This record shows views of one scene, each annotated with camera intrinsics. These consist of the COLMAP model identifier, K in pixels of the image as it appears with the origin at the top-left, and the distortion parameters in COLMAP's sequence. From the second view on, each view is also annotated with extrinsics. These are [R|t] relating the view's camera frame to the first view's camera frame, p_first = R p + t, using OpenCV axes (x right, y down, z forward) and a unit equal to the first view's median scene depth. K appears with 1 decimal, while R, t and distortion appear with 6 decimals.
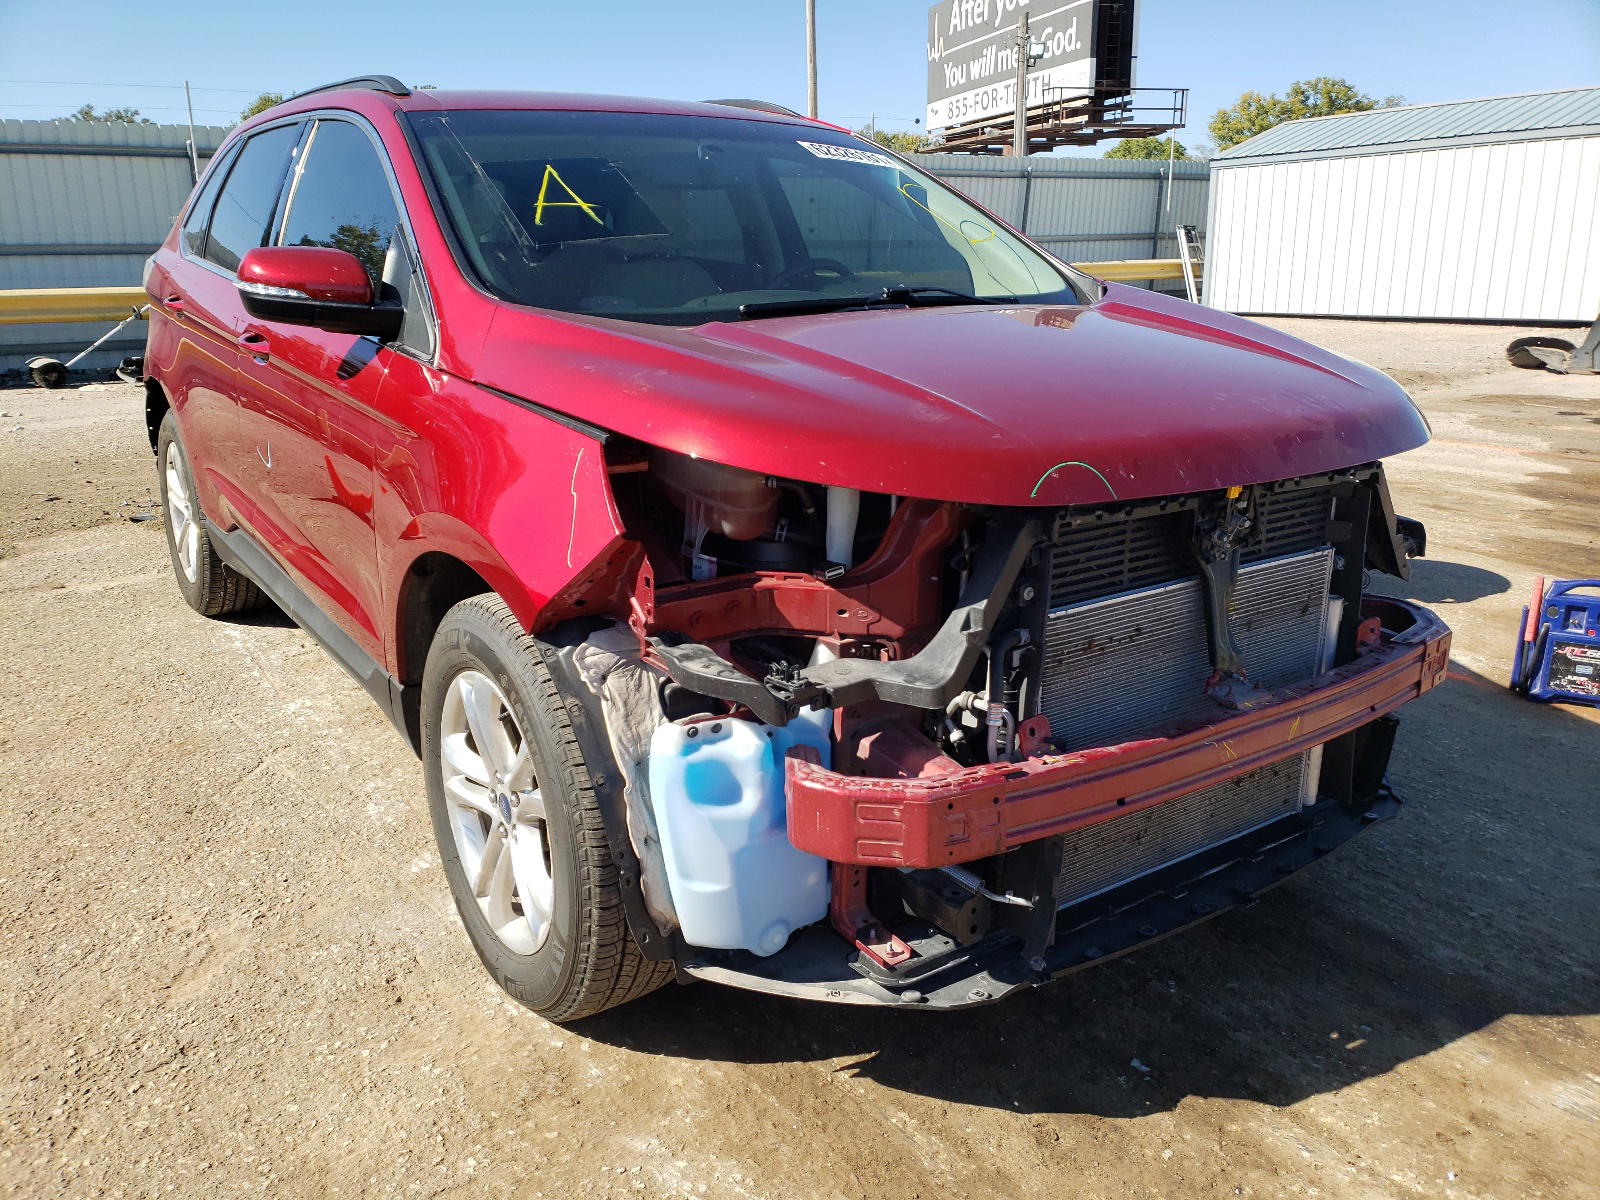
lens RADIAL K [[1214.0, 0, 807.1], [0, 1214.0, 602.6], [0, 0, 1]] dist [-0.005800, 0.003495]
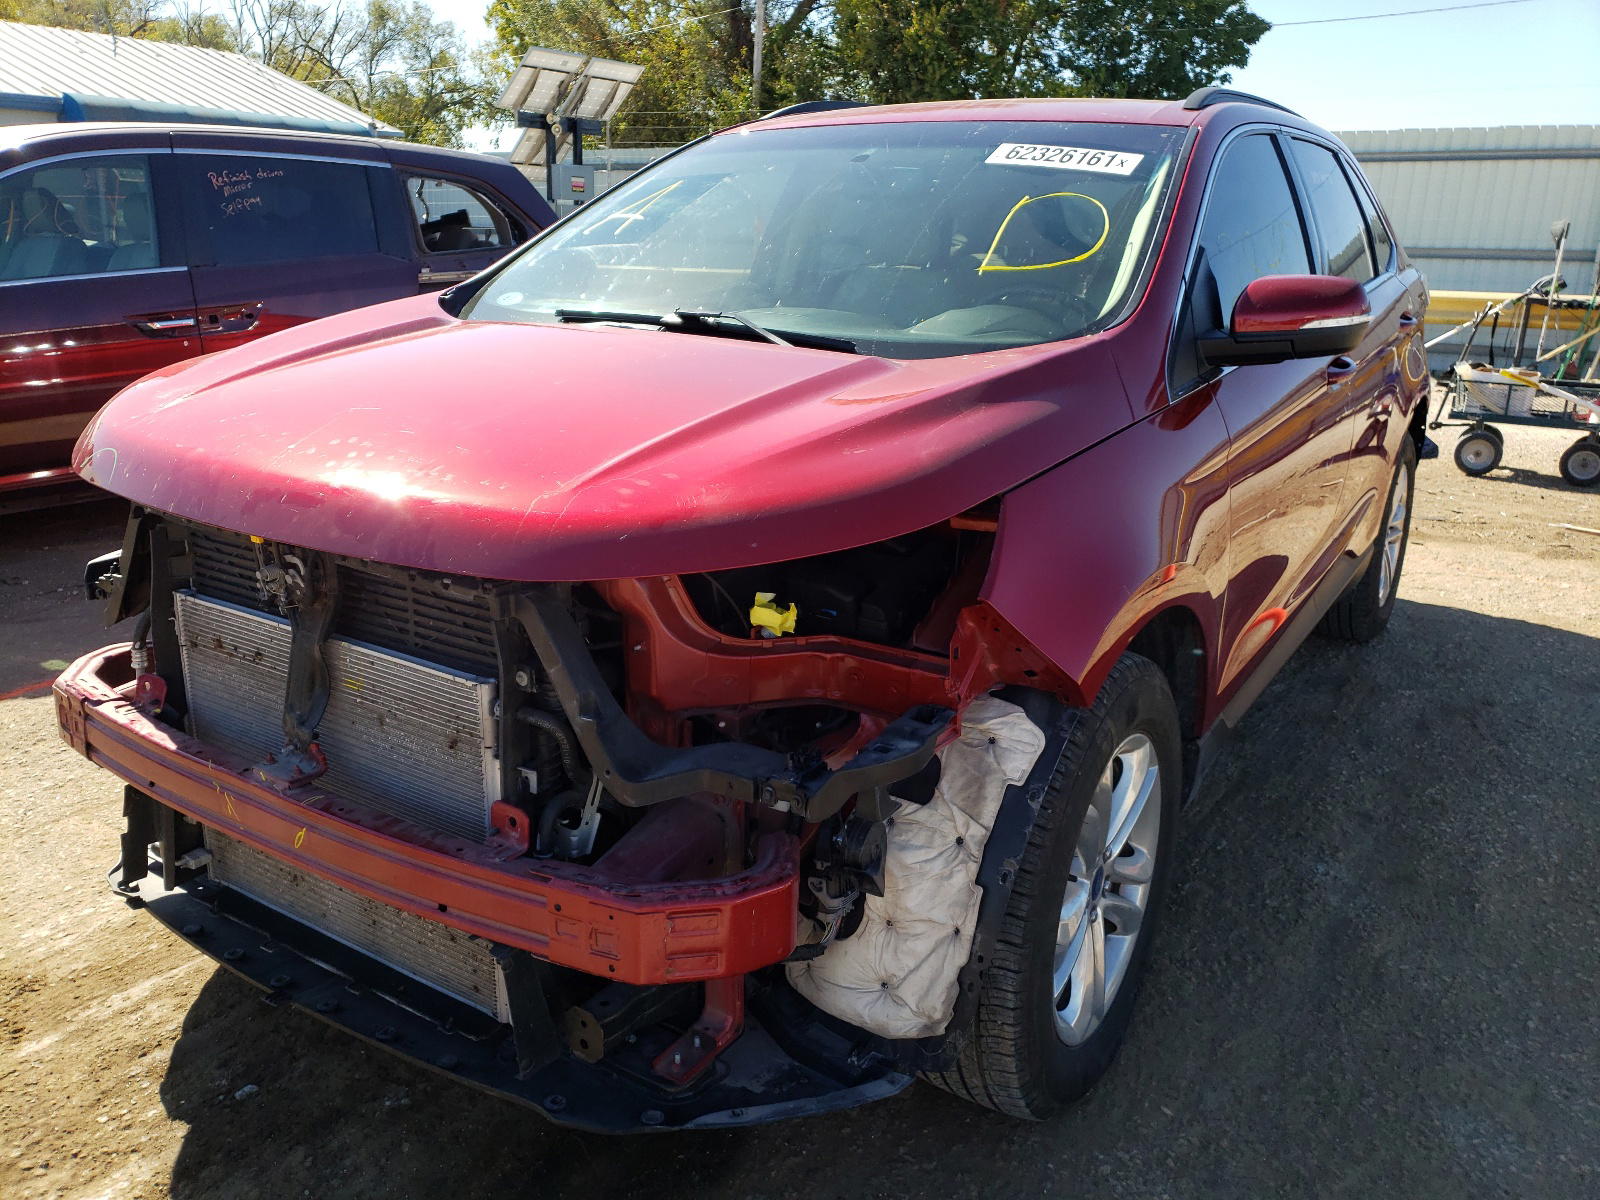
lens RADIAL K [[1214.0, 0, 805.6], [0, 1214.0, 596.3], [0, 0, 1]] dist [-0.005800, 0.003495]
pose [[0.407164, 0.277347, -0.870228, 0.148919], [-0.284097, 0.943975, 0.167926, -0.036066], [0.868047, 0.178856, 0.463146, 0.107901]]
